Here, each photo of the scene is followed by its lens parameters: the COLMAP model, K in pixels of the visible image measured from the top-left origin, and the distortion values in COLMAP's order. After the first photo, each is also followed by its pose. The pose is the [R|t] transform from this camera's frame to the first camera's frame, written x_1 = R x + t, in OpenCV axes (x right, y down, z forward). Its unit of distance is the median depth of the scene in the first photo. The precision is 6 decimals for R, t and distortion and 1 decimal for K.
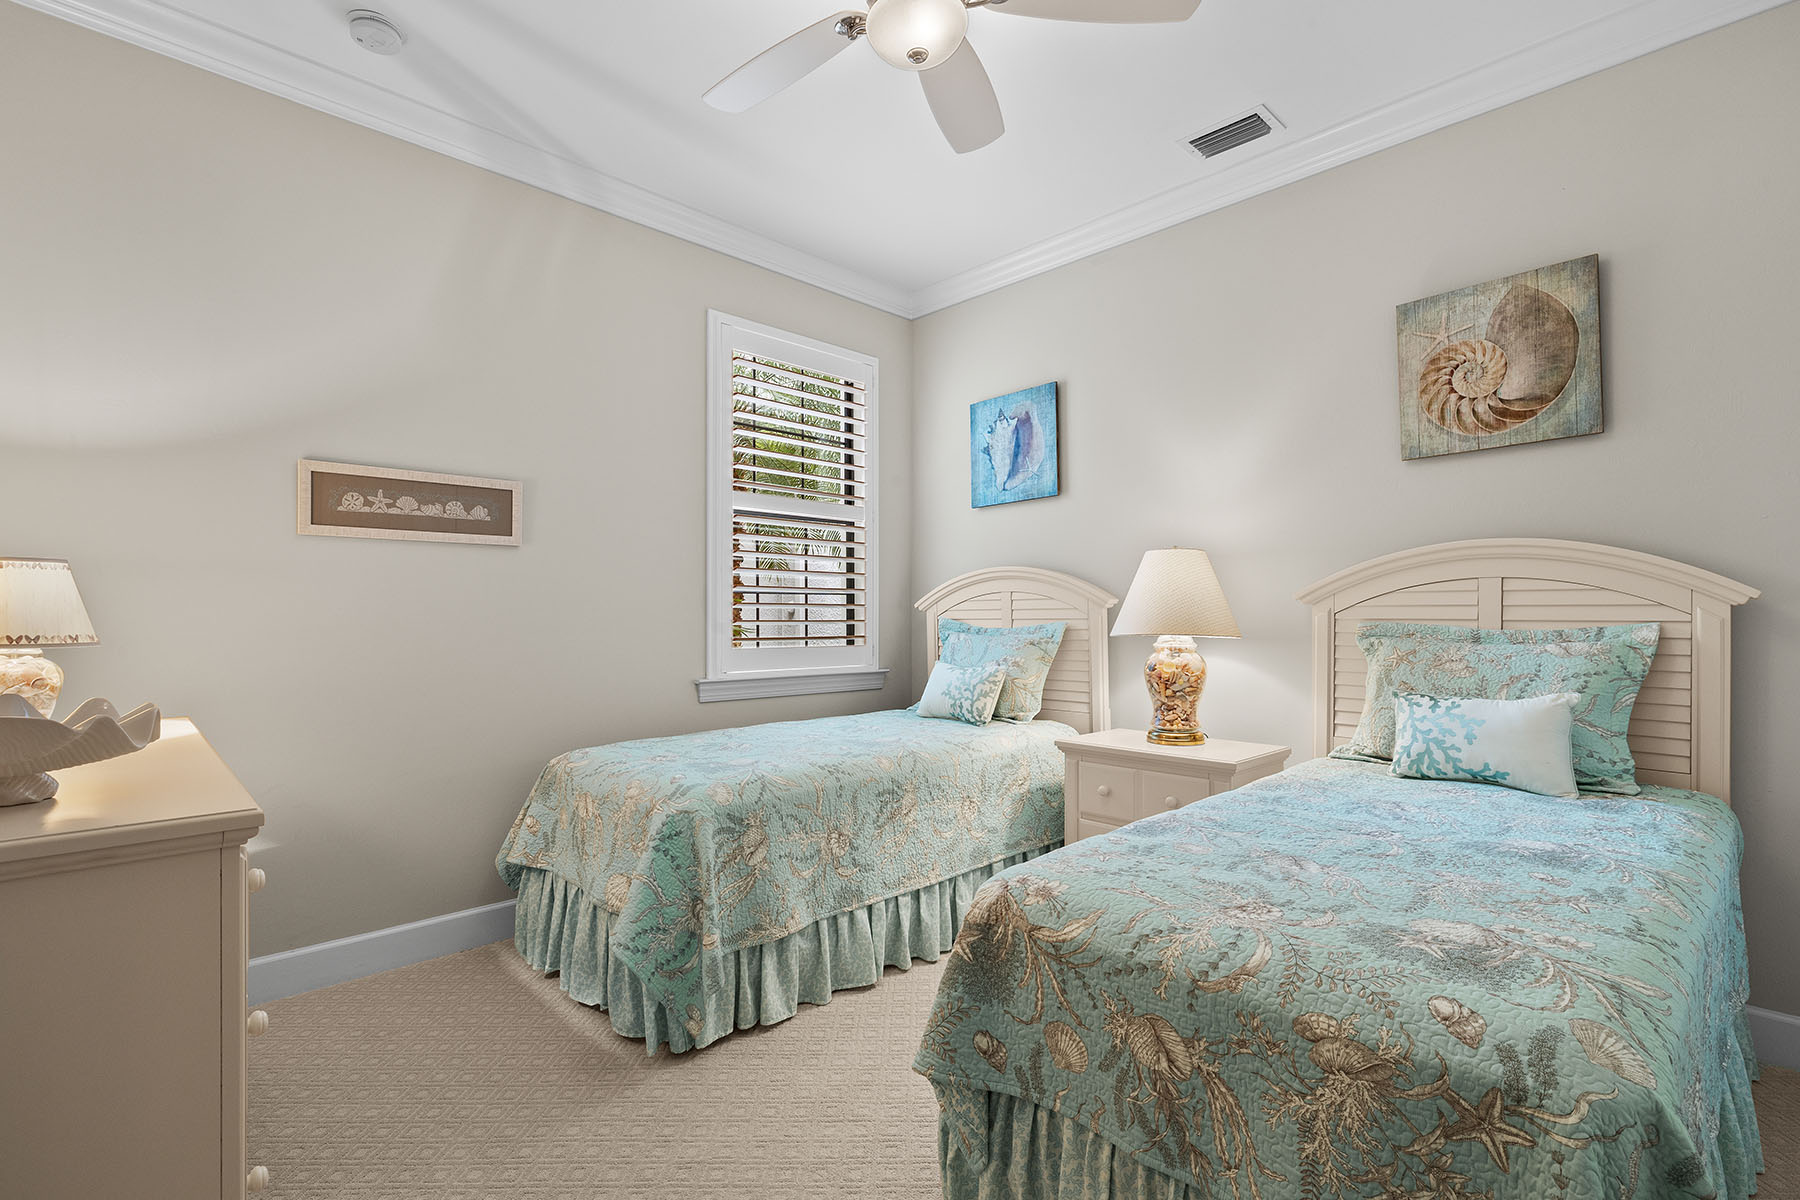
lens RADIAL K [[818.6, 0, 908.5], [0, 818.6, 612.0], [0, 0, 1]] dist [-0.005048, 0.001959]
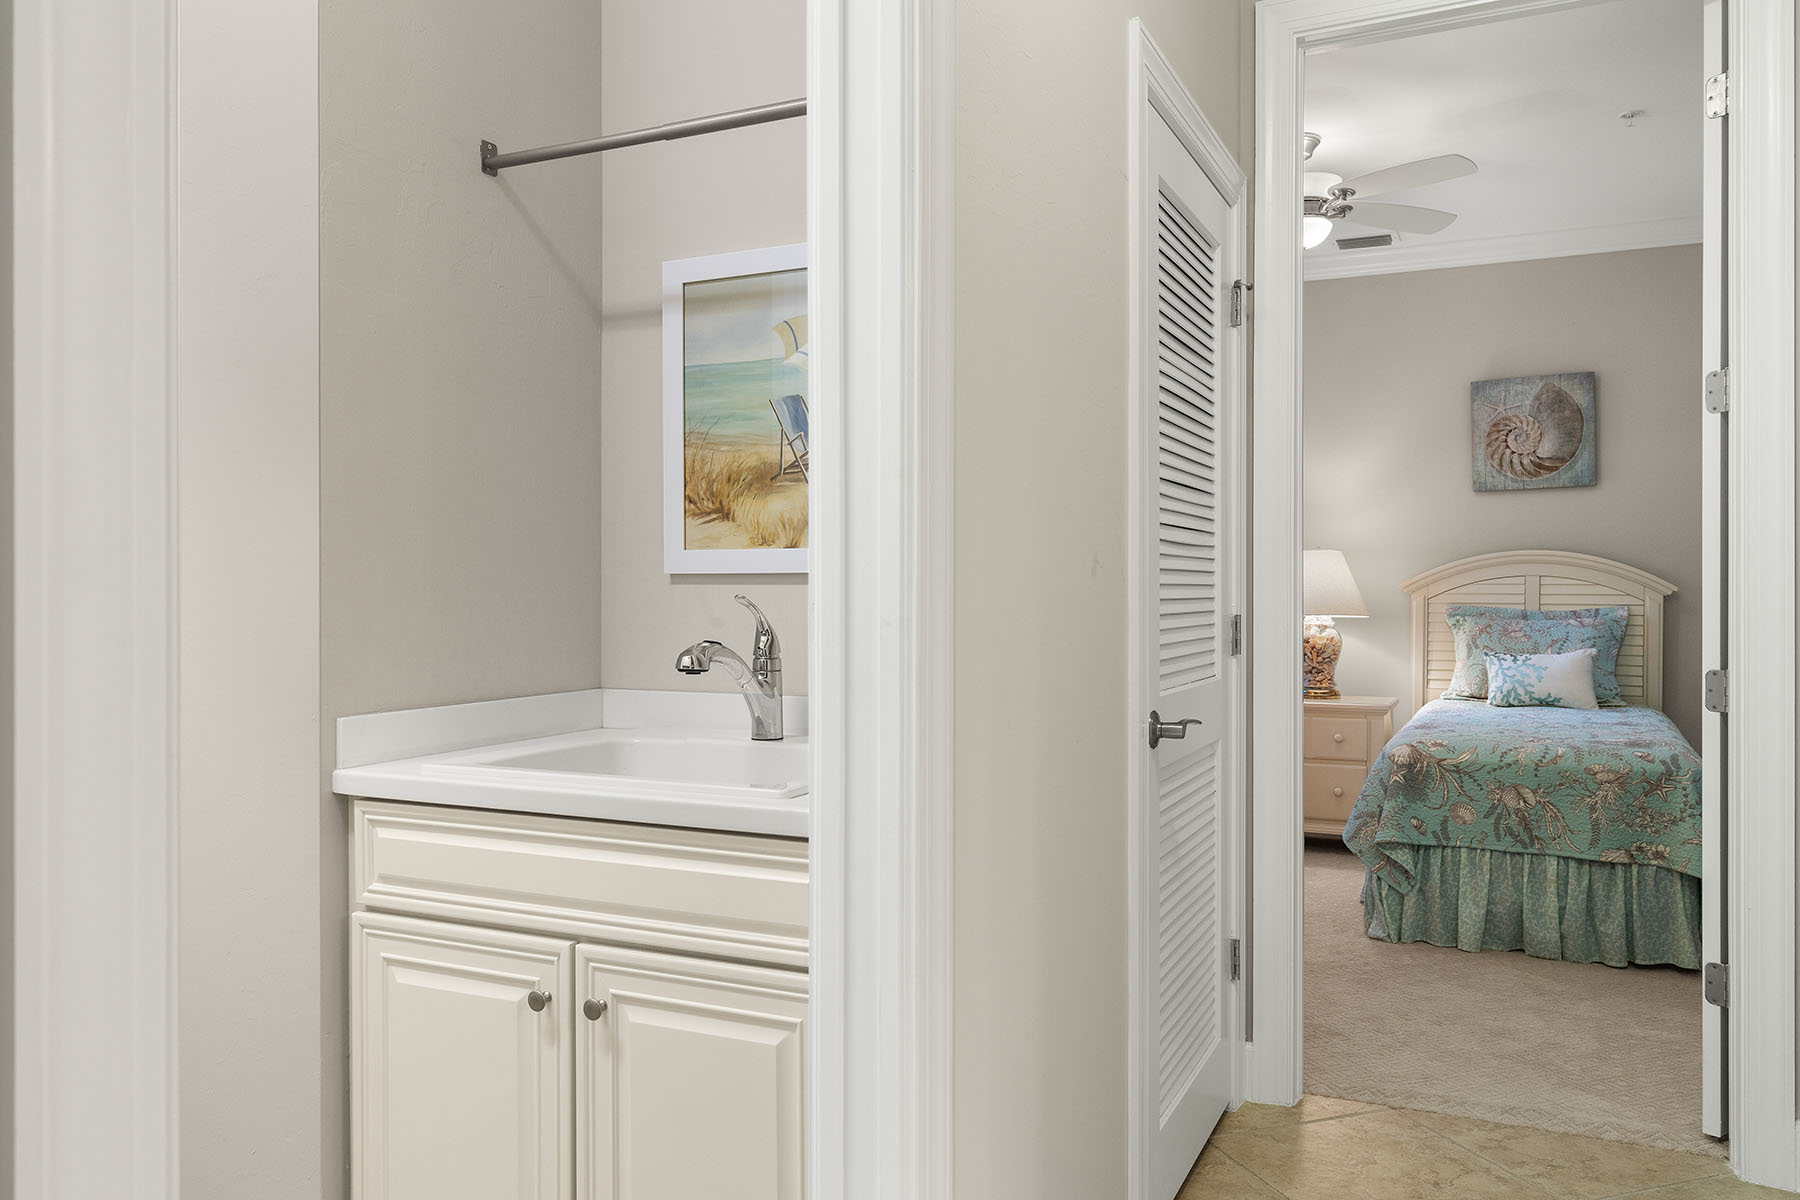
lens RADIAL K [[1281.5, 0, 895.4], [0, 1281.5, 596.0], [0, 0, 1]] dist [-0.009354, -0.001323]
pose [[0.940511, 0.000958, 0.339762, -1.257227], [-0.003163, 0.999977, 0.005935, -0.015928], [-0.339748, -0.006657, 0.940493, -0.860033]]
